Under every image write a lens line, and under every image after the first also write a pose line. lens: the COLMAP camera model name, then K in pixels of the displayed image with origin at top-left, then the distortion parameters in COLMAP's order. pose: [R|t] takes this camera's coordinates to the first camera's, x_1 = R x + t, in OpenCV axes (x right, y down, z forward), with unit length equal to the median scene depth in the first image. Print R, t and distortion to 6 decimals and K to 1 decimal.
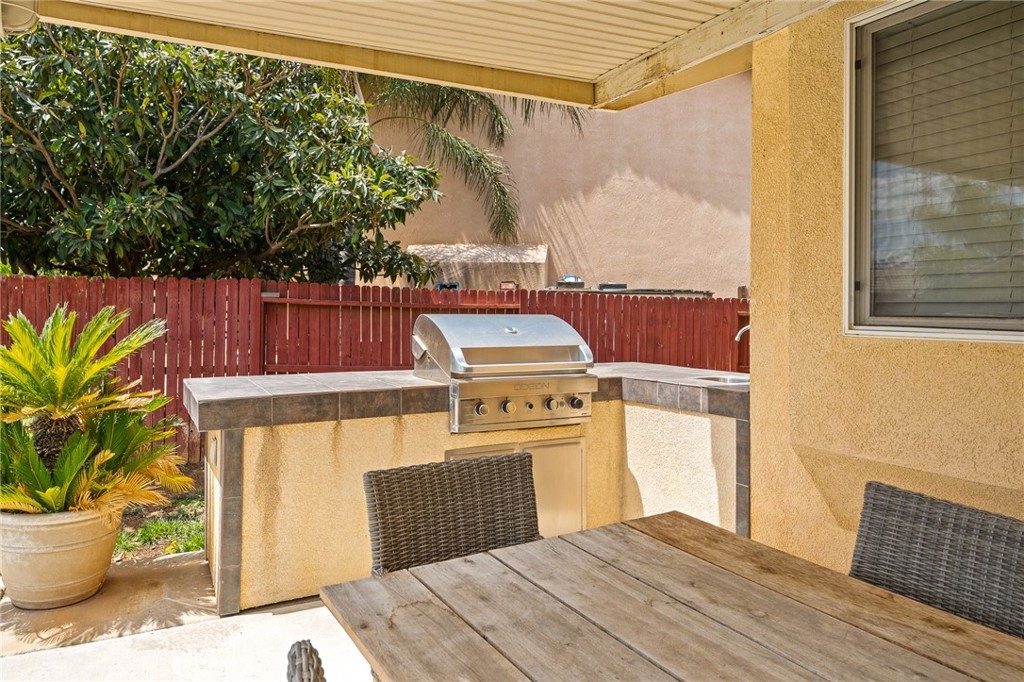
lens RADIAL K [[681.8, 0, 512.8], [0, 681.8, 317.3], [0, 0, 1]] dist [0.001992, -0.000139]
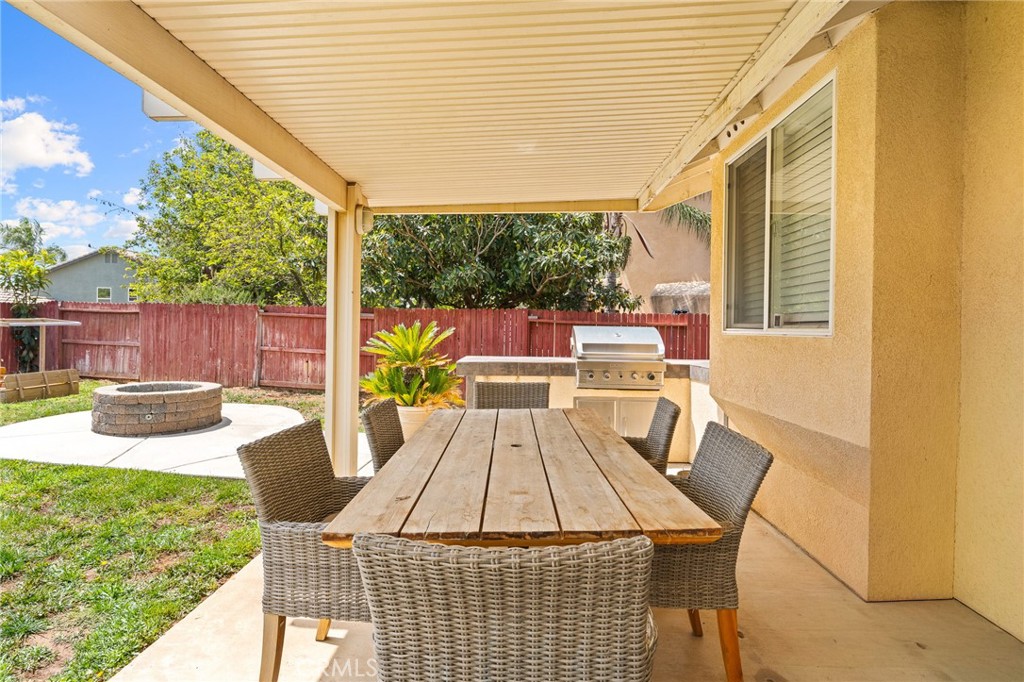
lens RADIAL K [[502.4, 0, 512.0], [0, 502.4, 341.0], [0, 0, 1]] dist [0.025079, -0.001517]
pose [[0.870067, 0.017568, -0.492620, 0.403000], [-0.013484, 0.999839, 0.011842, 0.022753], [0.492749, -0.003661, 0.870164, -0.282860]]
